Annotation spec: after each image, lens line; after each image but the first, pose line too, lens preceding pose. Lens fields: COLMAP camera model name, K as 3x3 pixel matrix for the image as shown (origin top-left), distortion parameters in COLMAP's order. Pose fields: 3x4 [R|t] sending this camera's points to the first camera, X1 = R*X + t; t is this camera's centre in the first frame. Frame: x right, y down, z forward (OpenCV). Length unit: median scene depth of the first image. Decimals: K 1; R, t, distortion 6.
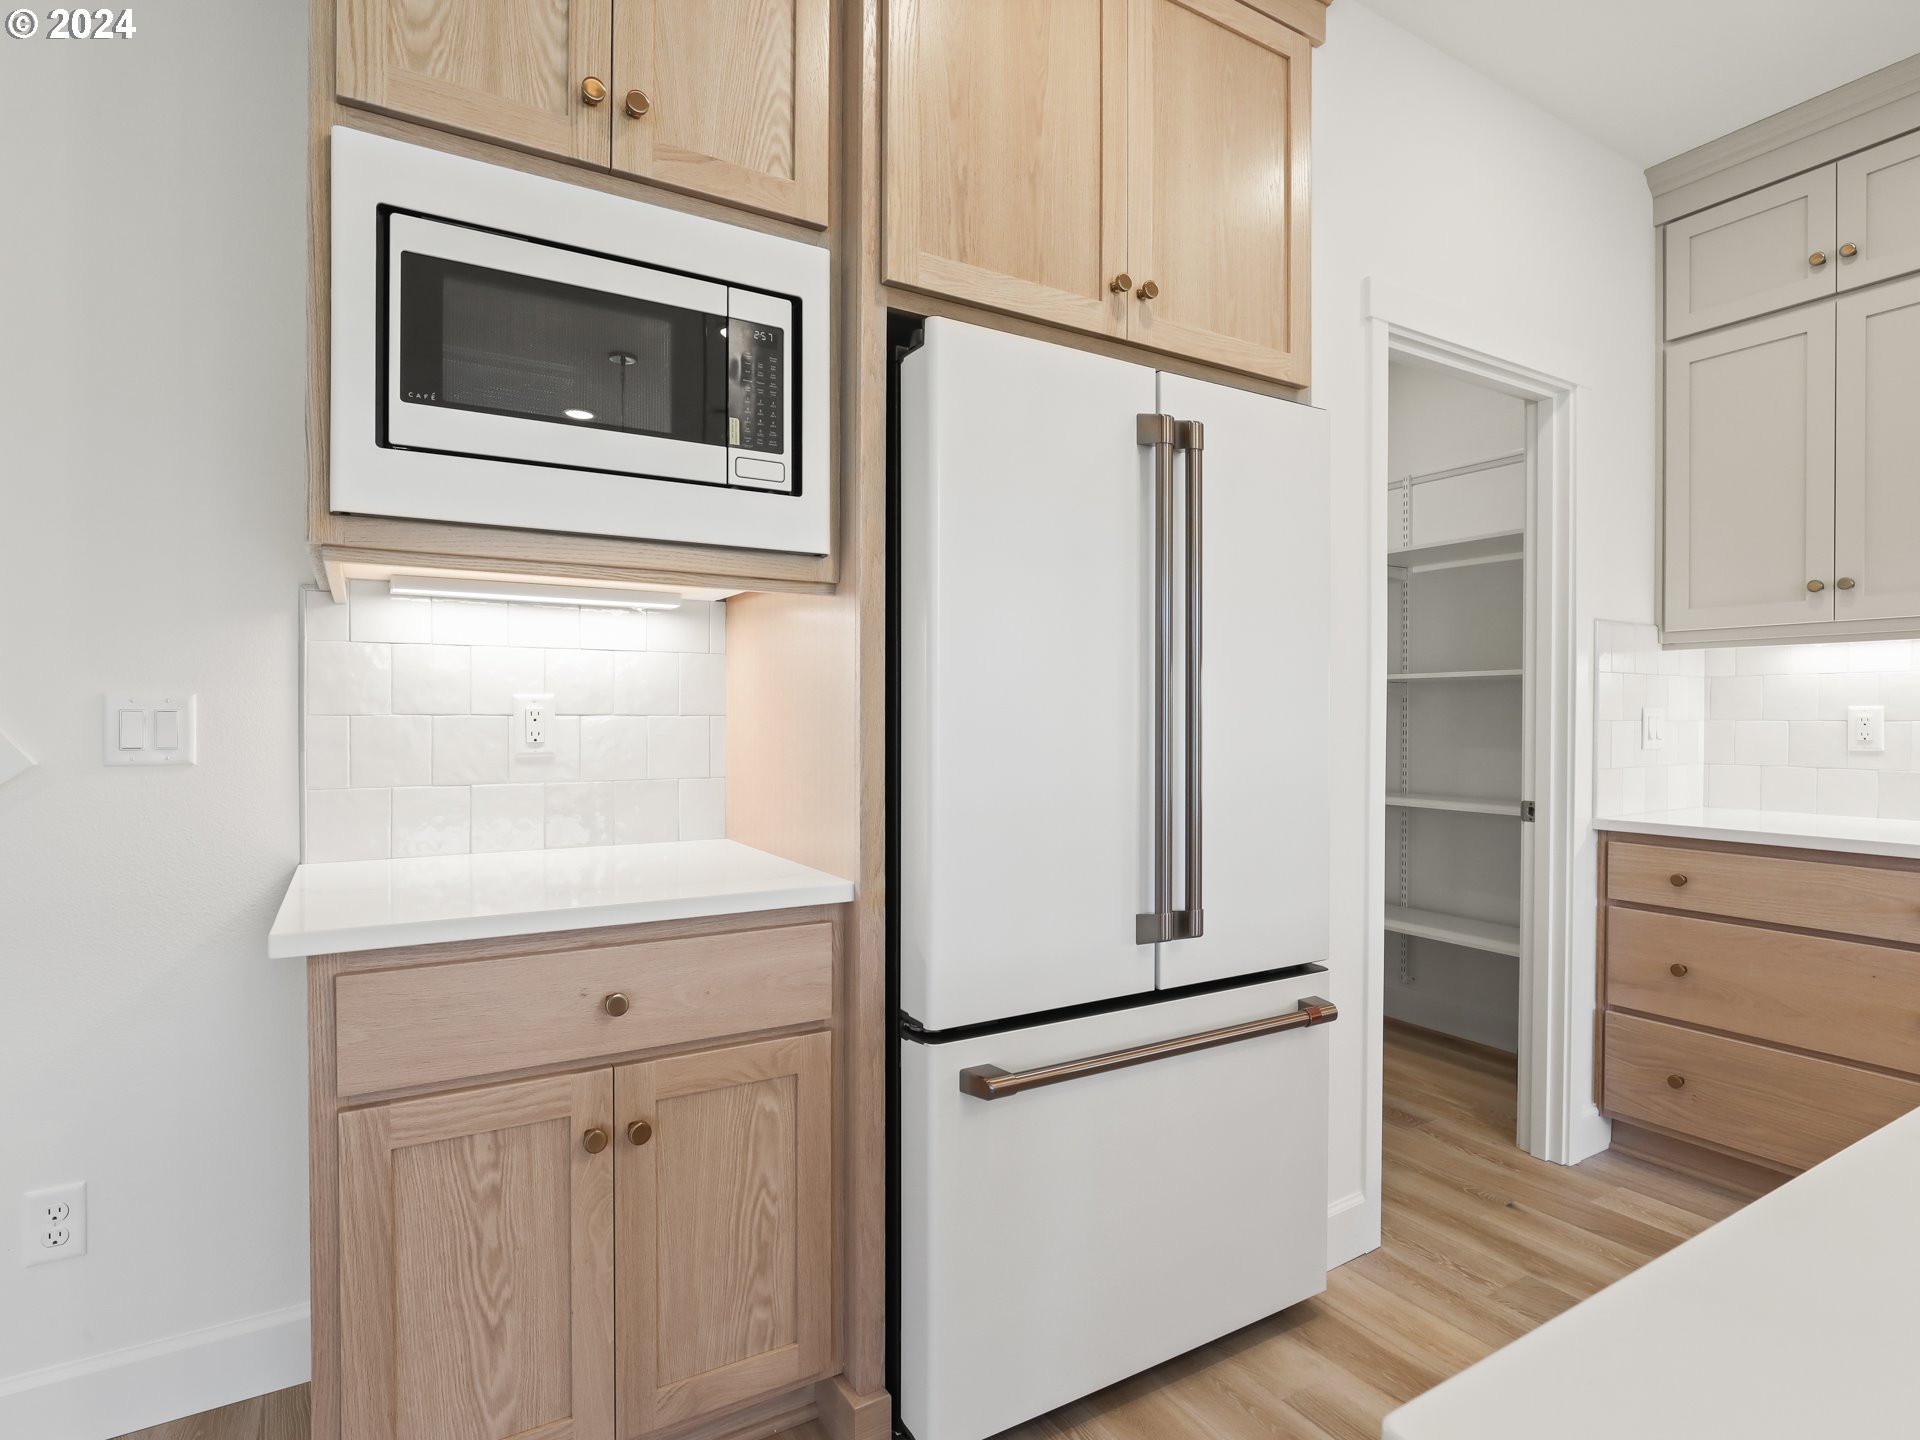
lens RADIAL K [[997.4, 0, 954.6], [0, 997.4, 724.0], [0, 0, 1]] dist [-0.016482, 0.000400]
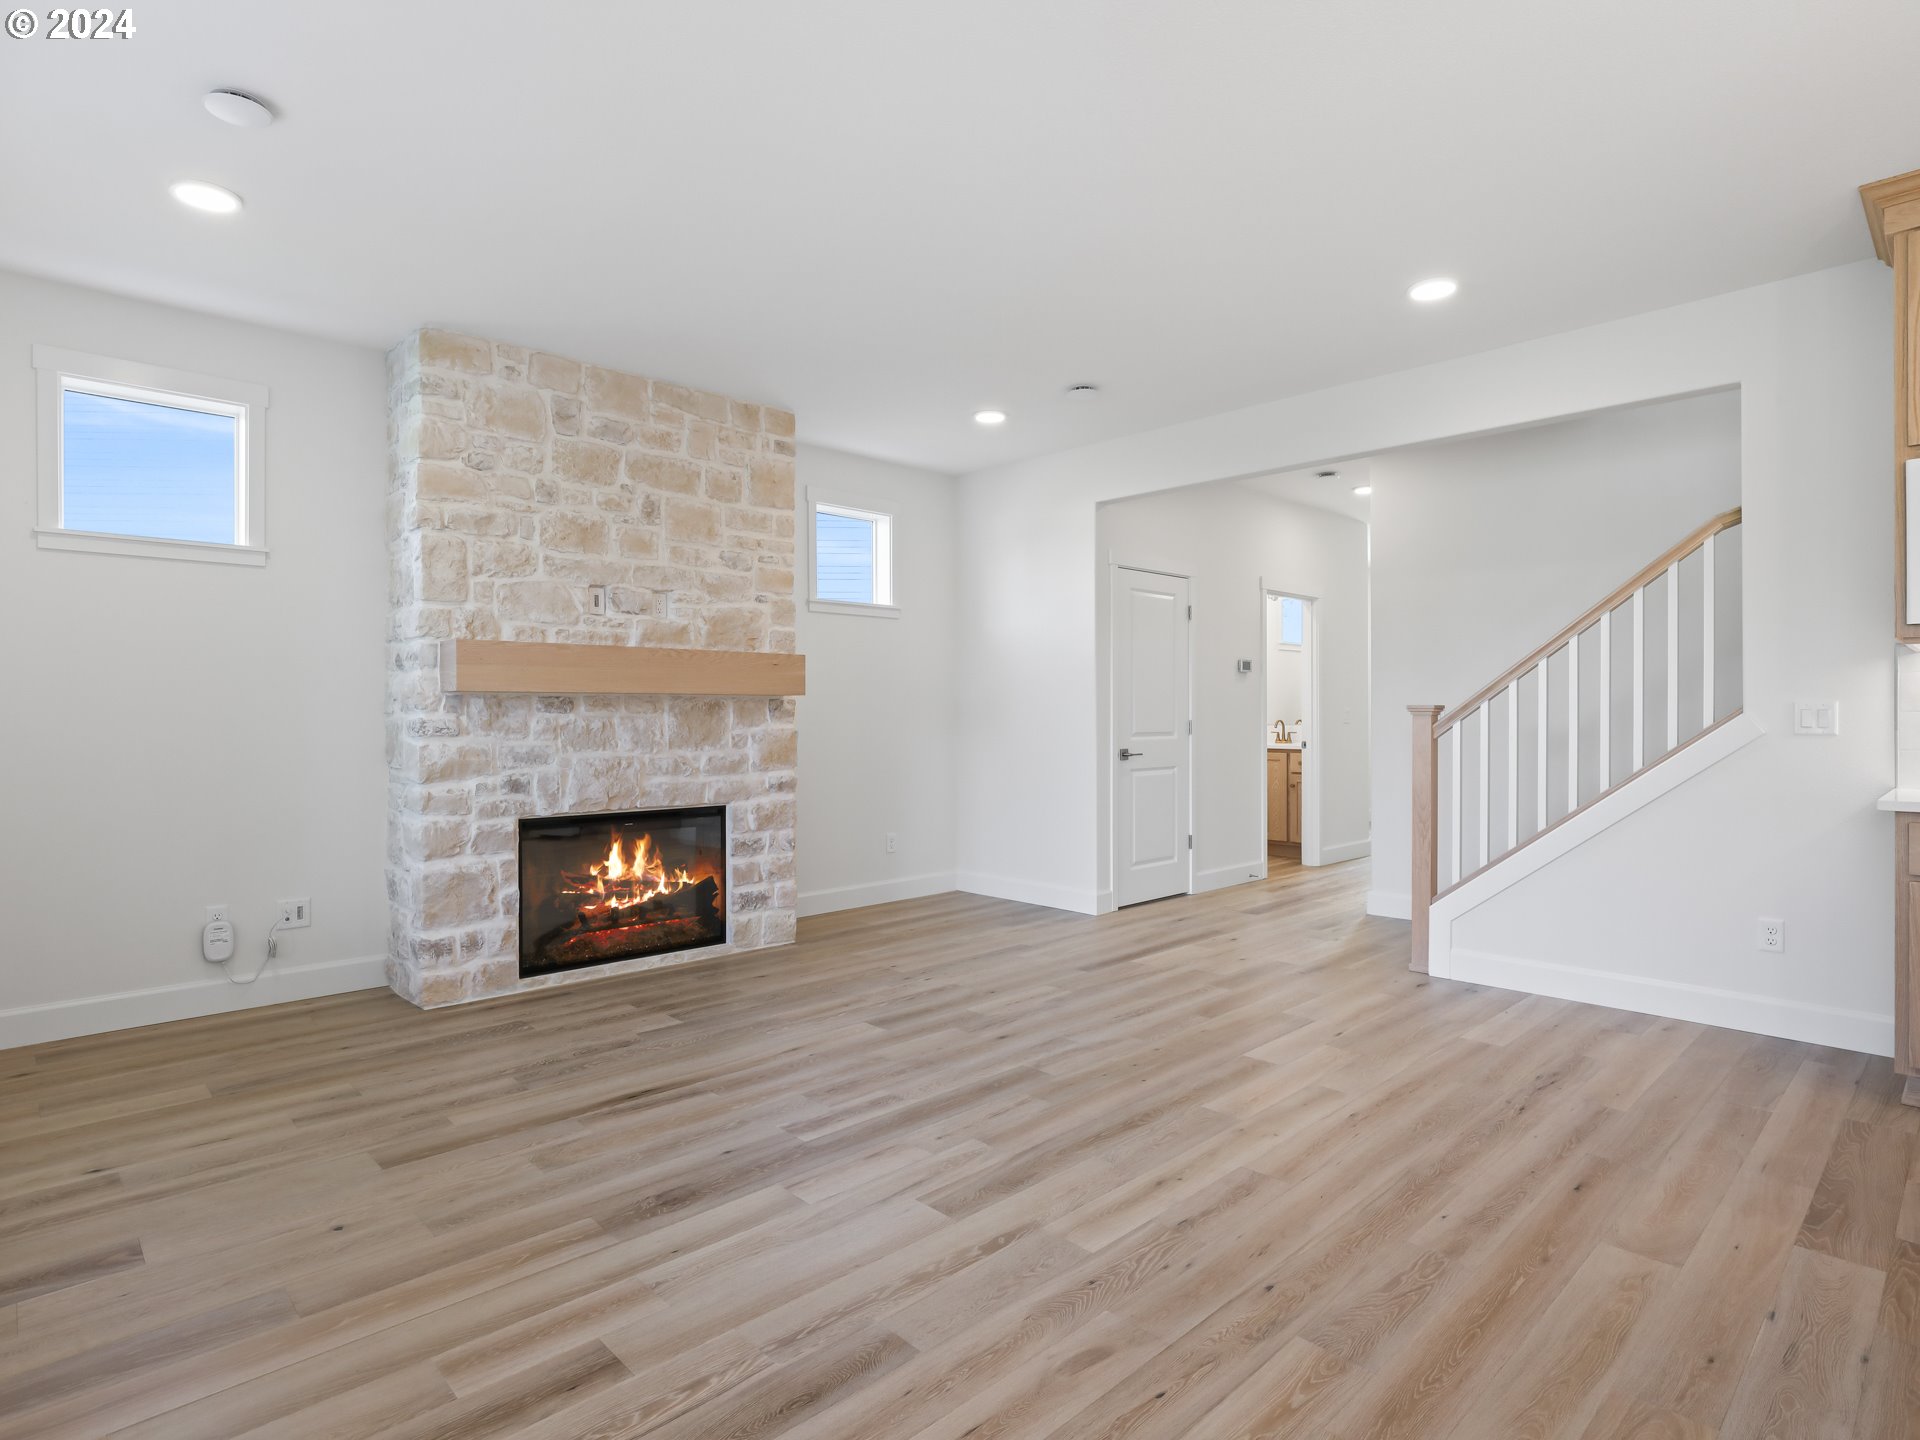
lens RADIAL K [[1012.9, 0, 951.3], [0, 1012.9, 716.4], [0, 0, 1]] dist [-0.016094, -0.001133]
pose [[0.218464, -0.000831, -0.975845, 0.947452], [-0.005422, 0.999983, -0.002065, 0.016947], [0.975830, 0.005743, 0.218456, -1.386265]]
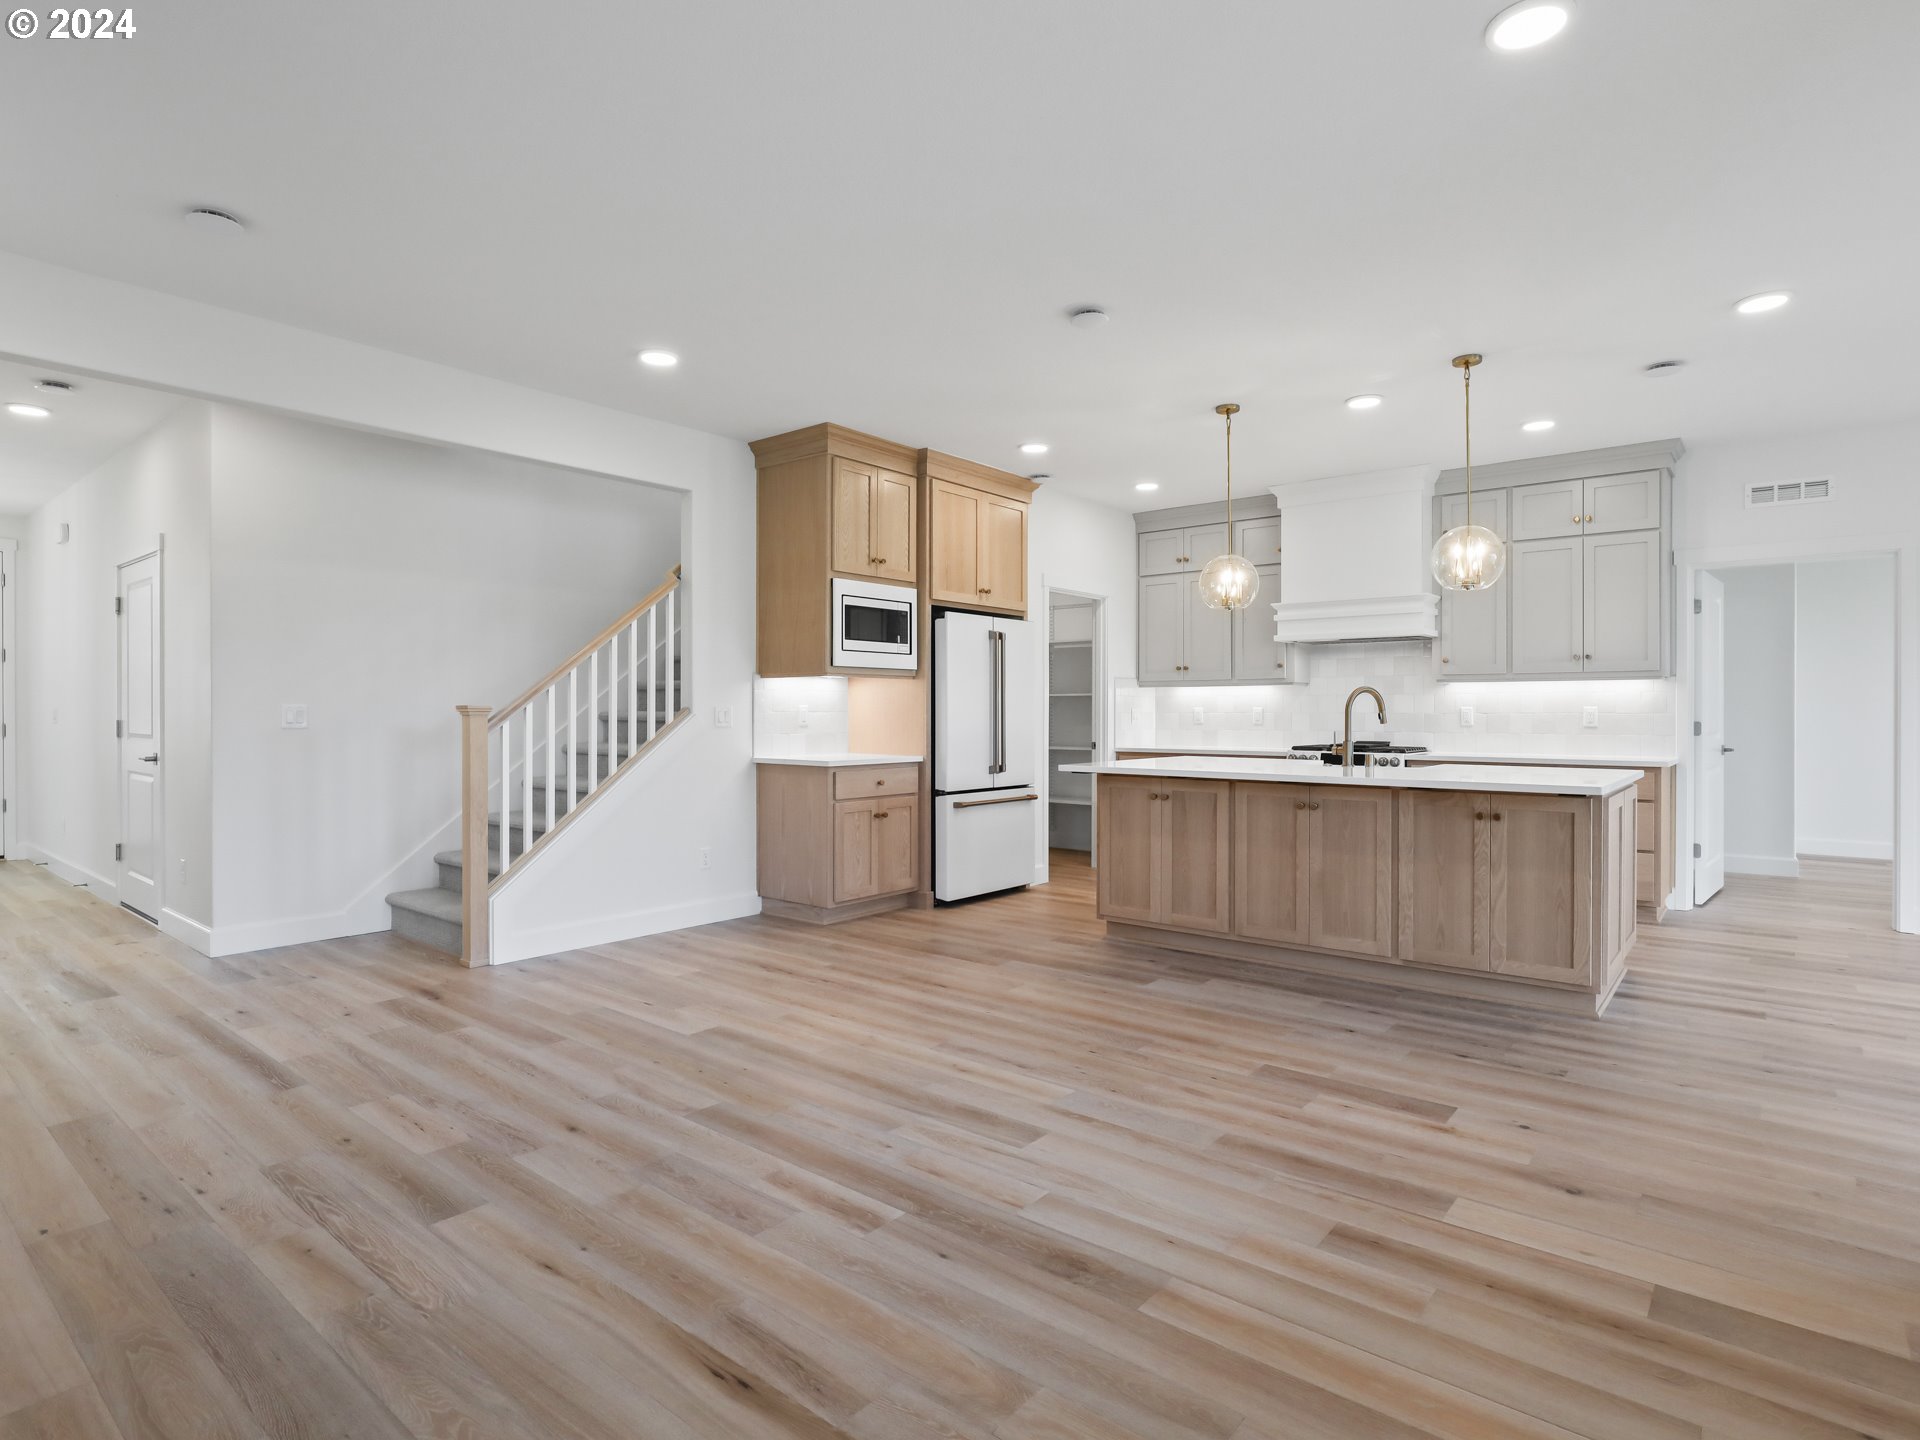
lens RADIAL K [[1012.9, 0, 951.3], [0, 1012.9, 716.4], [0, 0, 1]] dist [-0.016094, -0.001133]
pose [[0.943650, -0.003850, 0.330922, -1.296991], [0.004832, 0.999986, -0.002145, 0.016657], [-0.330909, 0.003623, 0.943656, -2.717378]]
